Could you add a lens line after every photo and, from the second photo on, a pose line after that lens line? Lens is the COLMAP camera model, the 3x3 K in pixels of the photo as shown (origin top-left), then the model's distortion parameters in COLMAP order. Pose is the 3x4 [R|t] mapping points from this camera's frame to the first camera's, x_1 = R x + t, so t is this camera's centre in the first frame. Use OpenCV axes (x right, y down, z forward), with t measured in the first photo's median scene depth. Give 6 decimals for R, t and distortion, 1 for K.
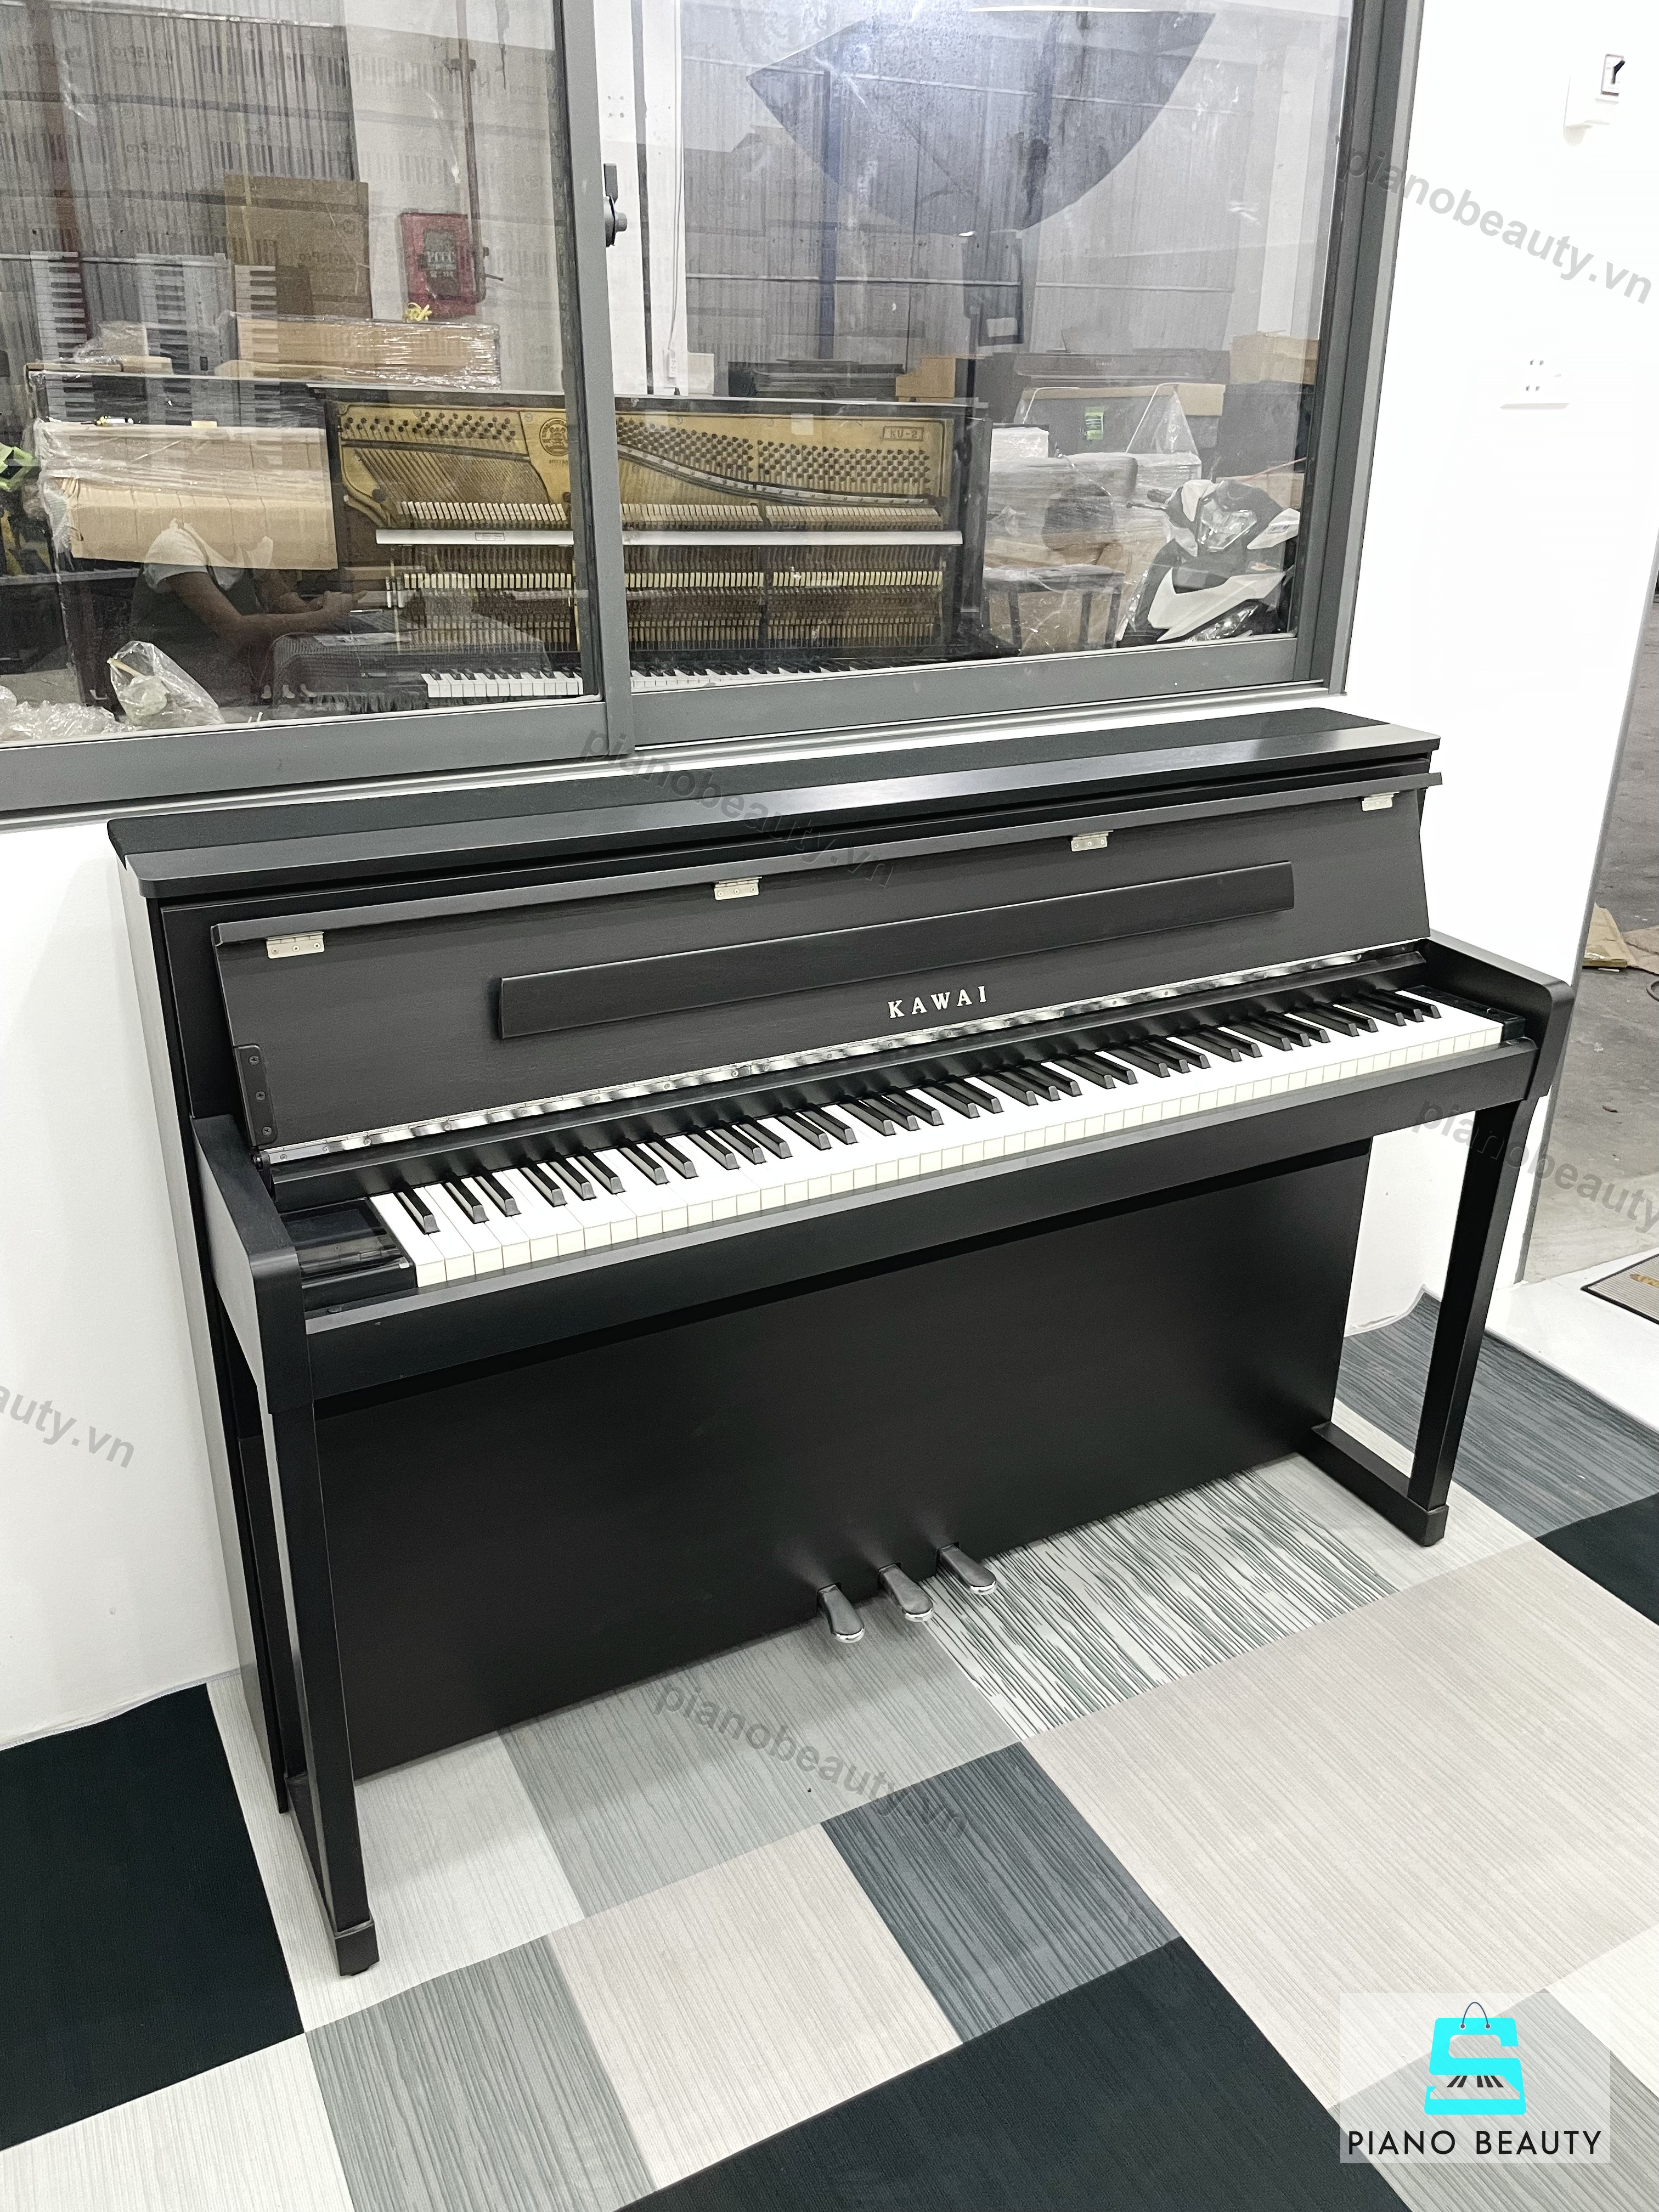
lens RADIAL K [[1689.1, 0, 882.1], [0, 1689.1, 1067.5], [0, 0, 1]] dist [0.062436, -0.090424]
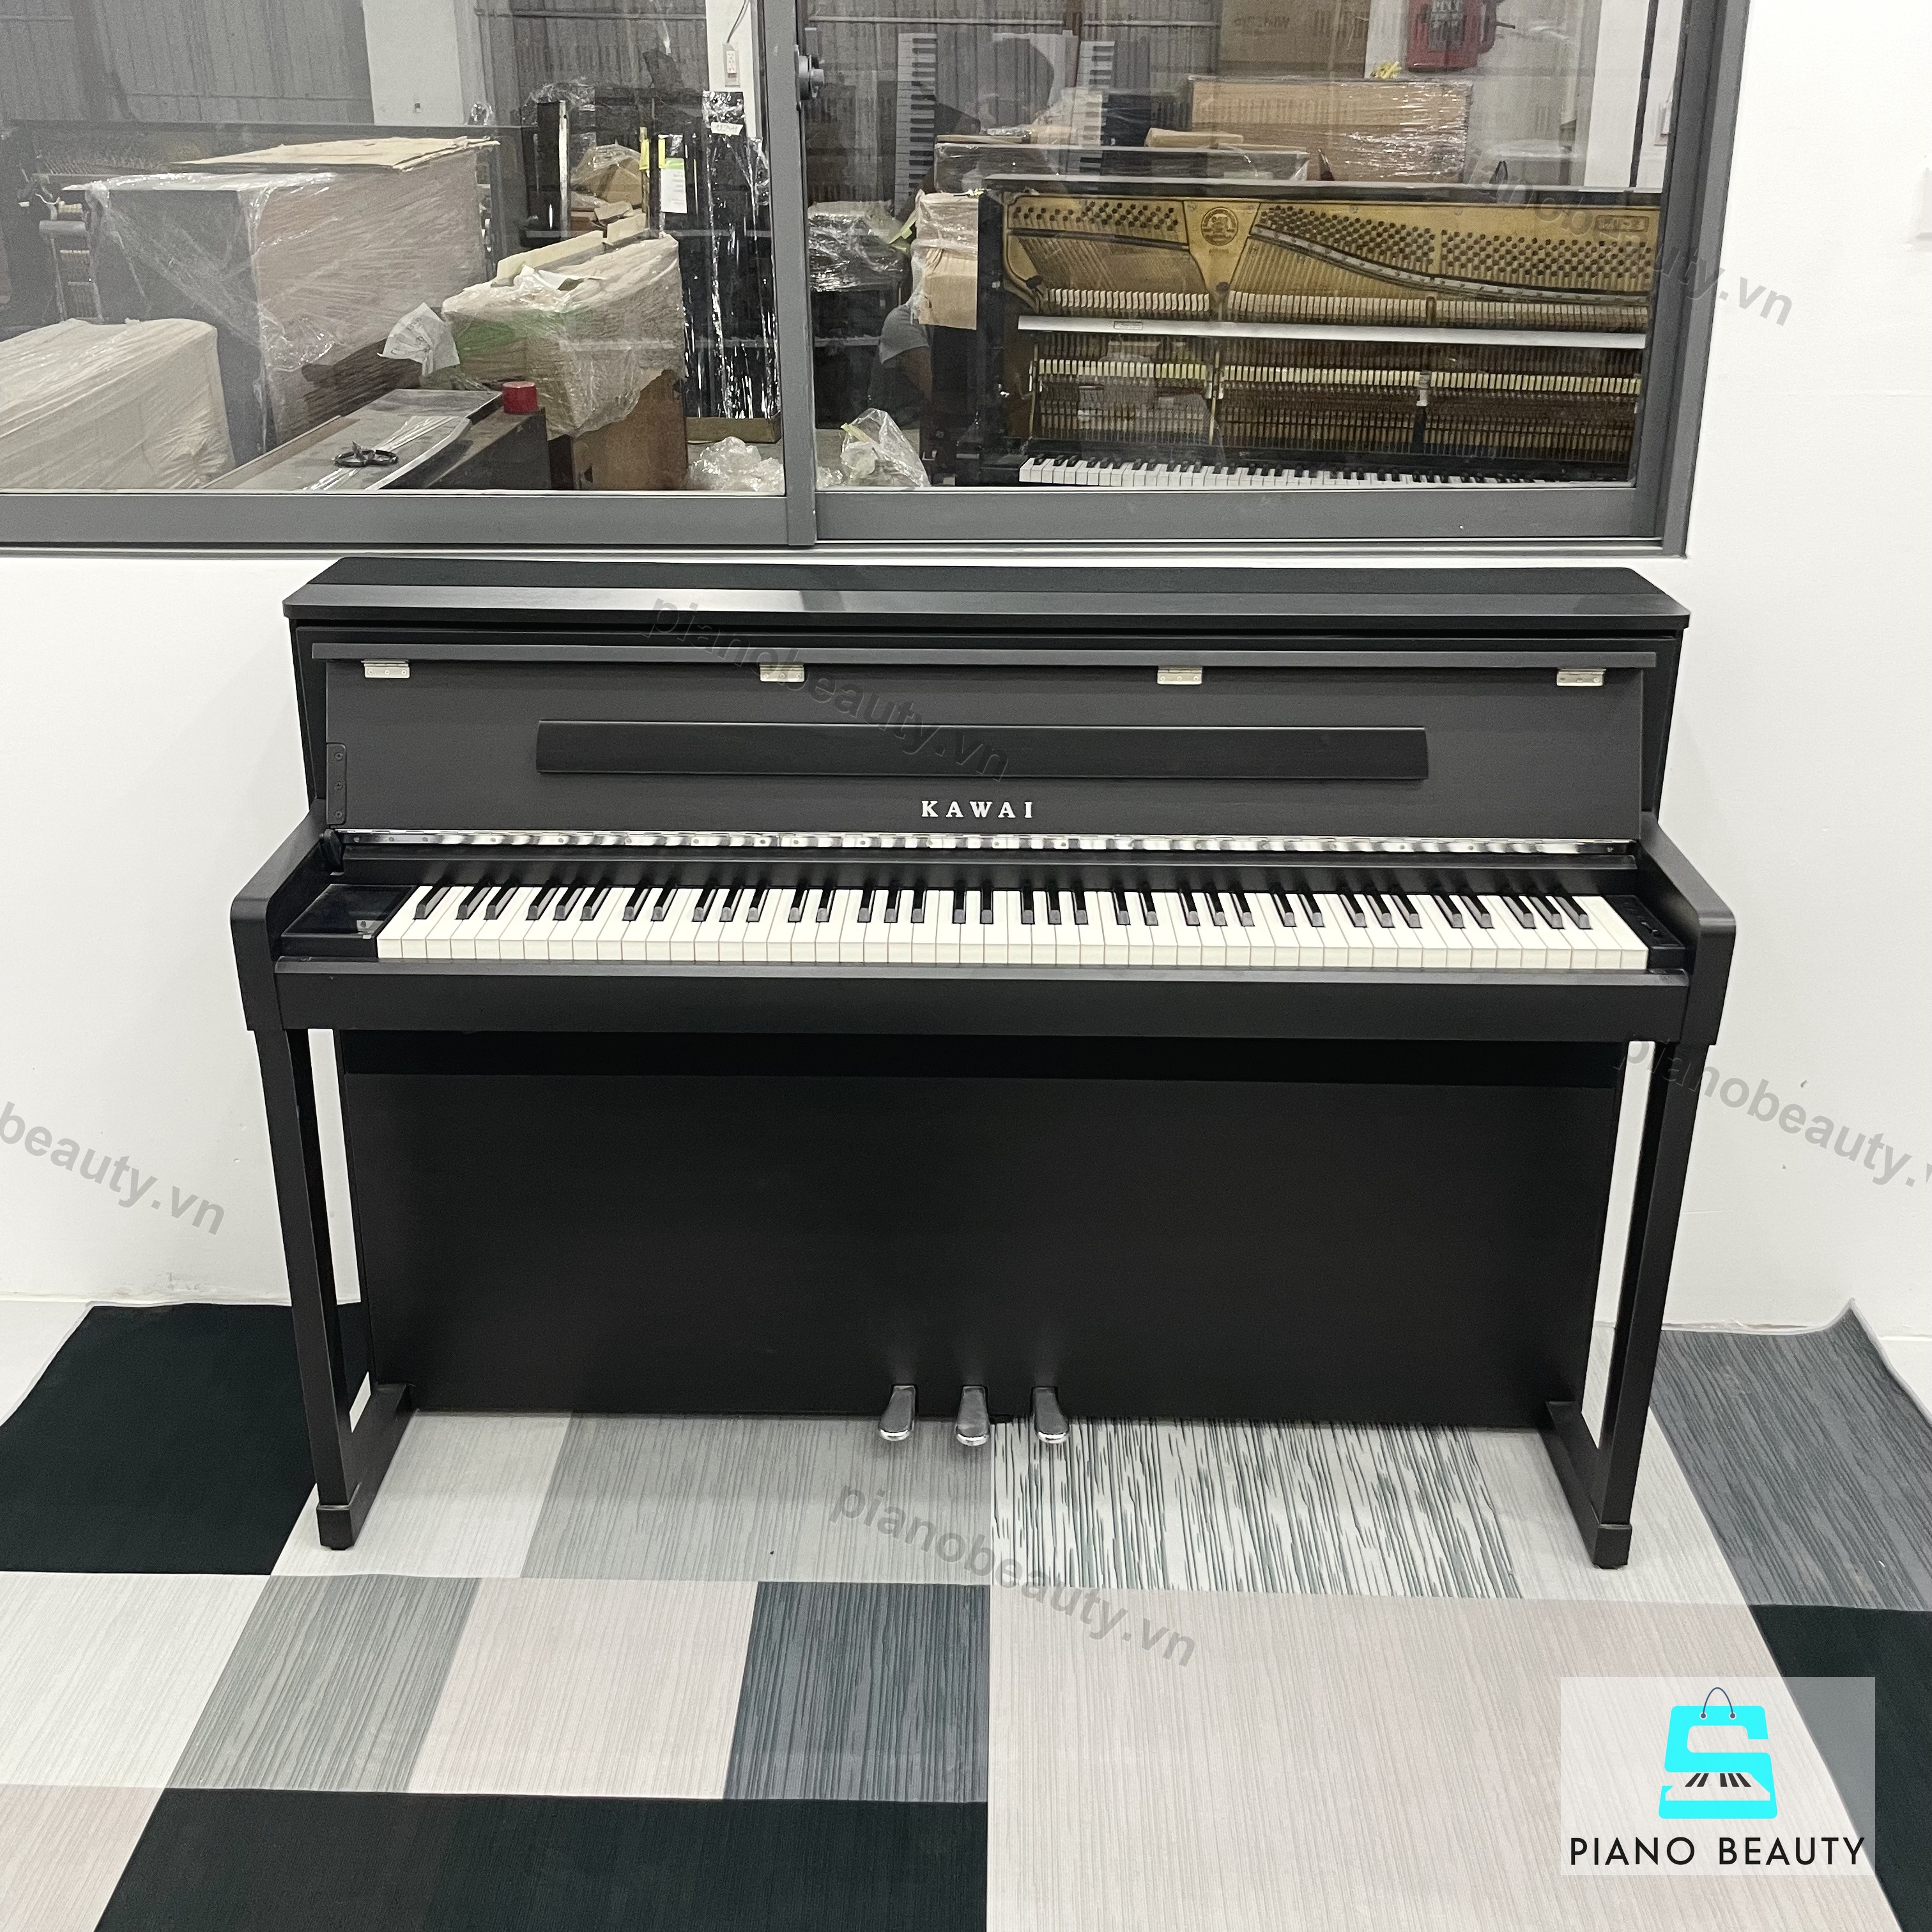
lens RADIAL K [[1977.8, 0, 1009.8], [0, 1977.8, 781.5], [0, 0, 1]] dist [0.027243, 0.000000]
pose [[0.873283, 0.146534, -0.464656, 0.533720], [-0.176166, 0.984142, -0.020732, -0.030736], [0.454249, 0.099961, 0.885249, -0.037685]]
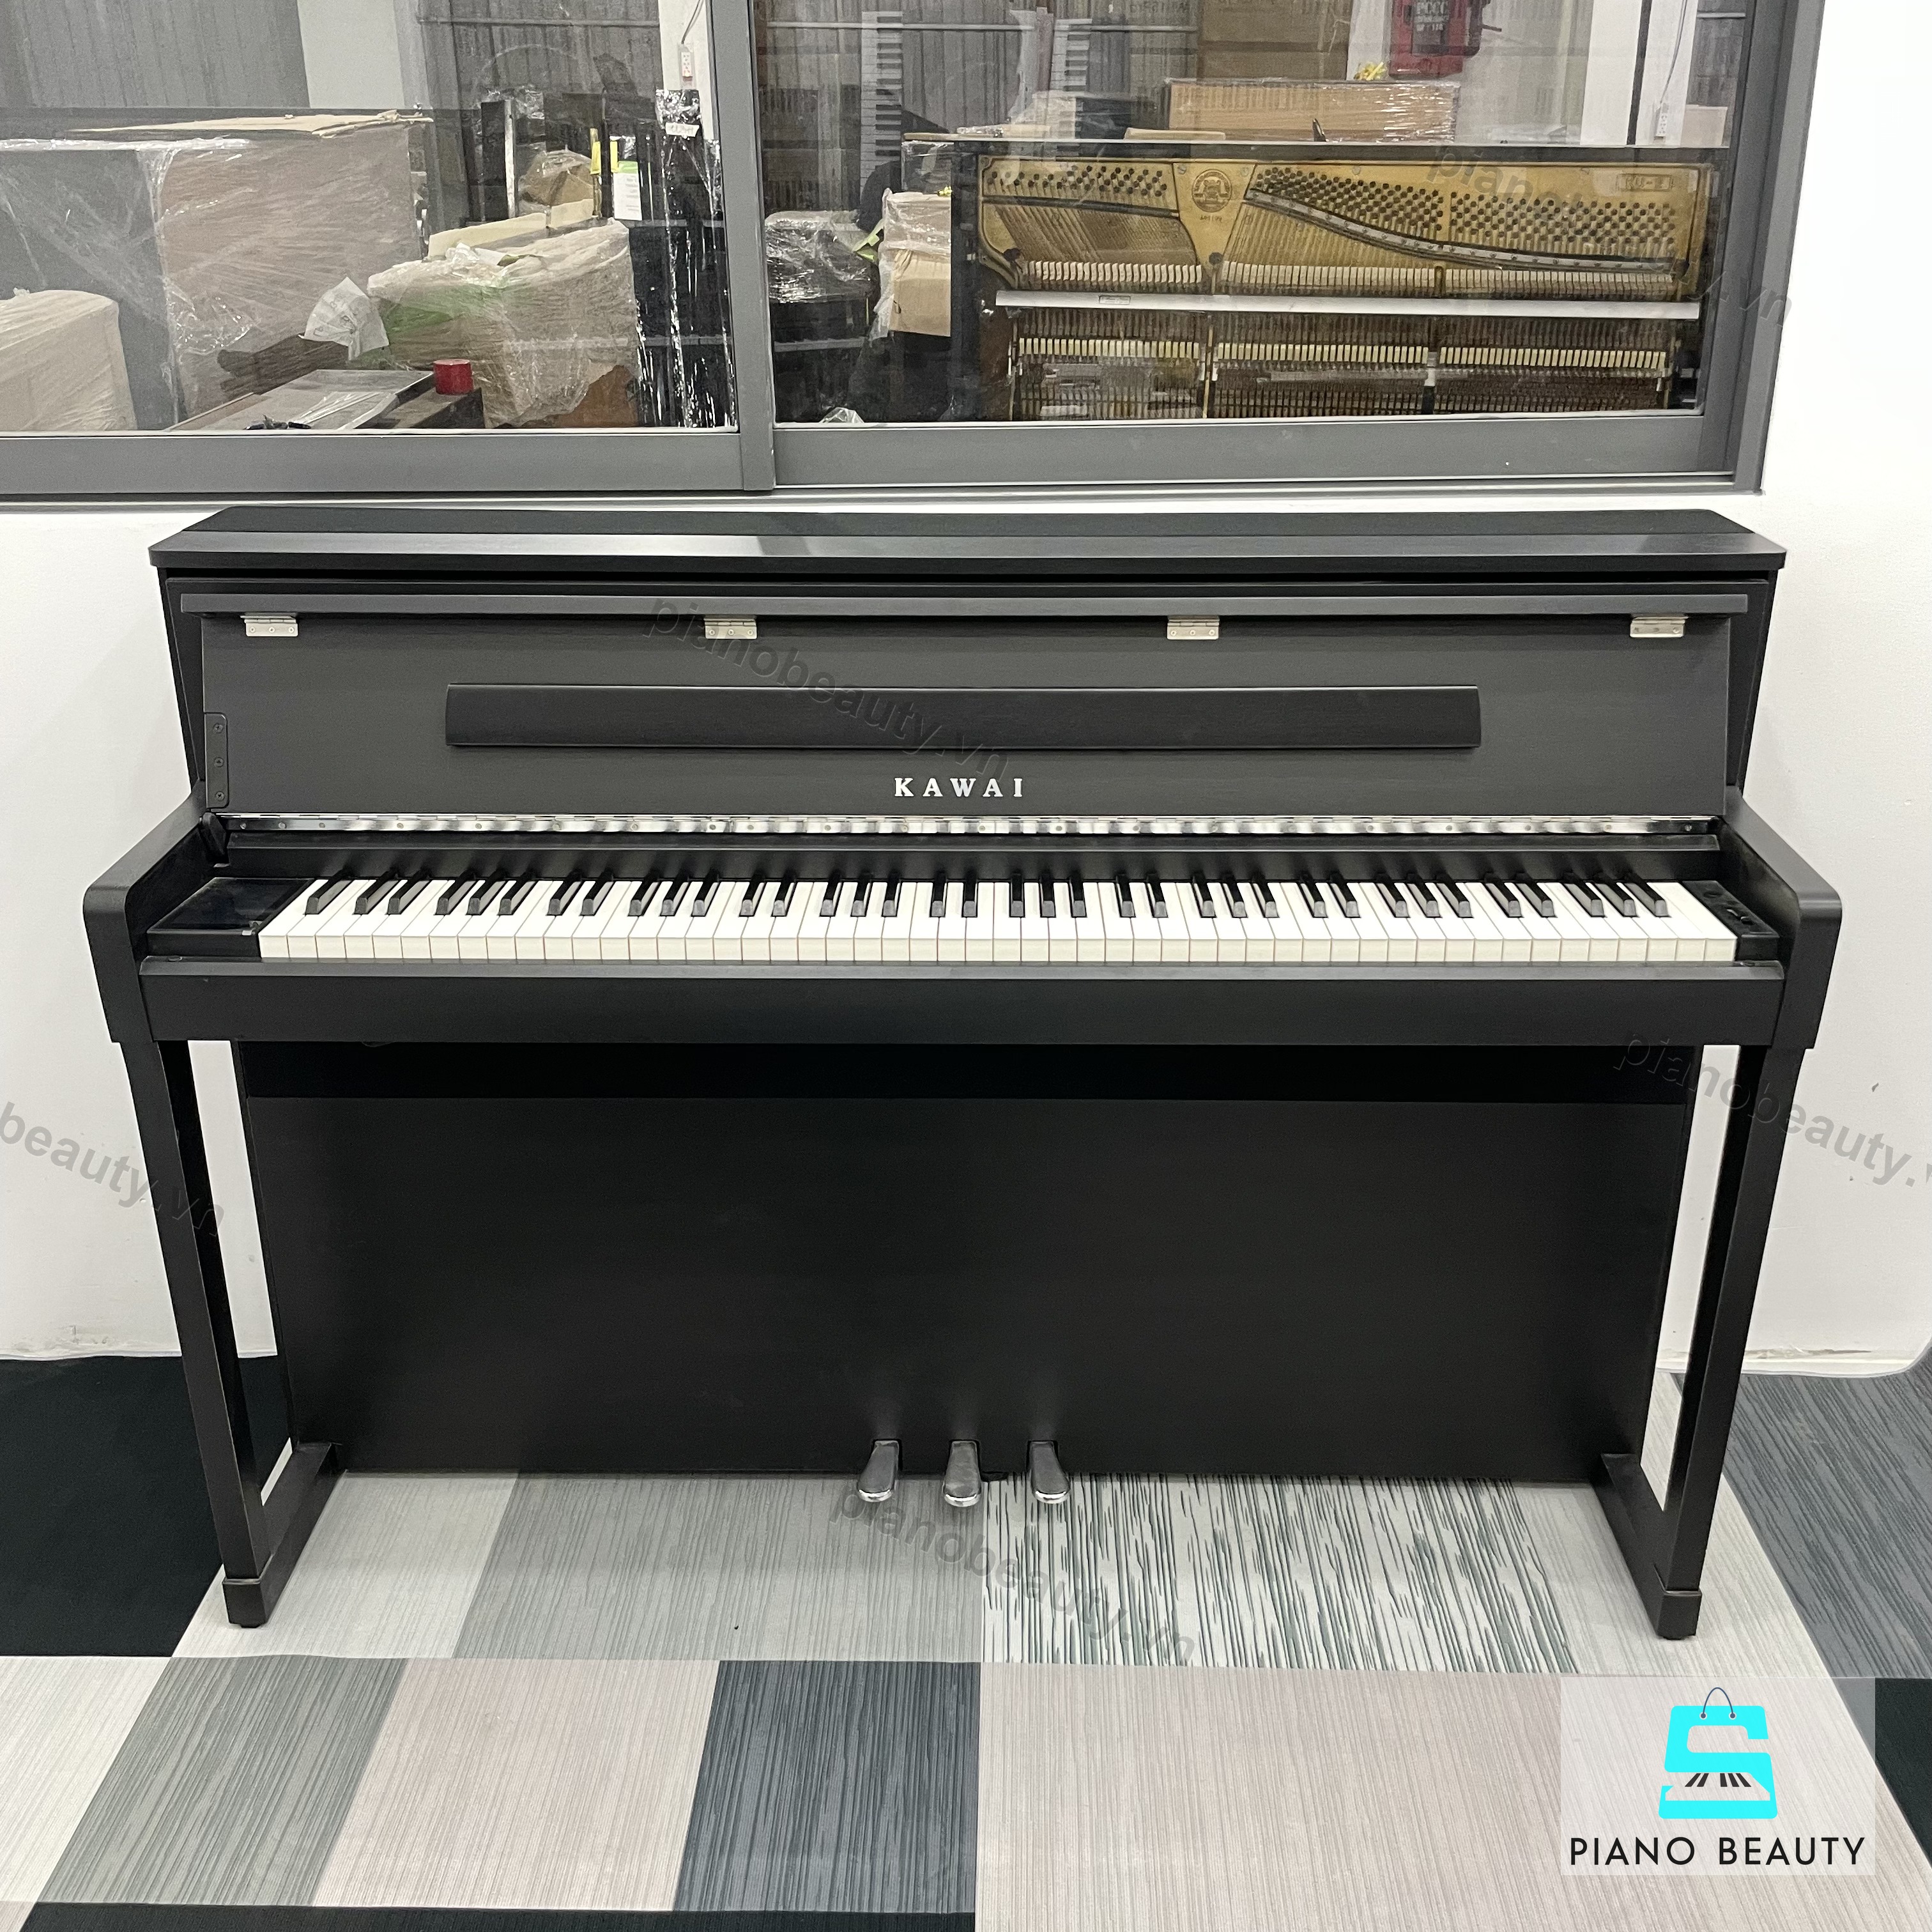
lens RADIAL K [[1977.8, 0, 981.6], [0, 1977.8, 932.9], [0, 0, 1]] dist [0.027243, 0.000000]
pose [[0.873901, 0.162548, -0.458121, 0.468751], [-0.168206, 0.985333, 0.028745, 0.003494], [0.456074, 0.051938, 0.888425, 0.087553]]
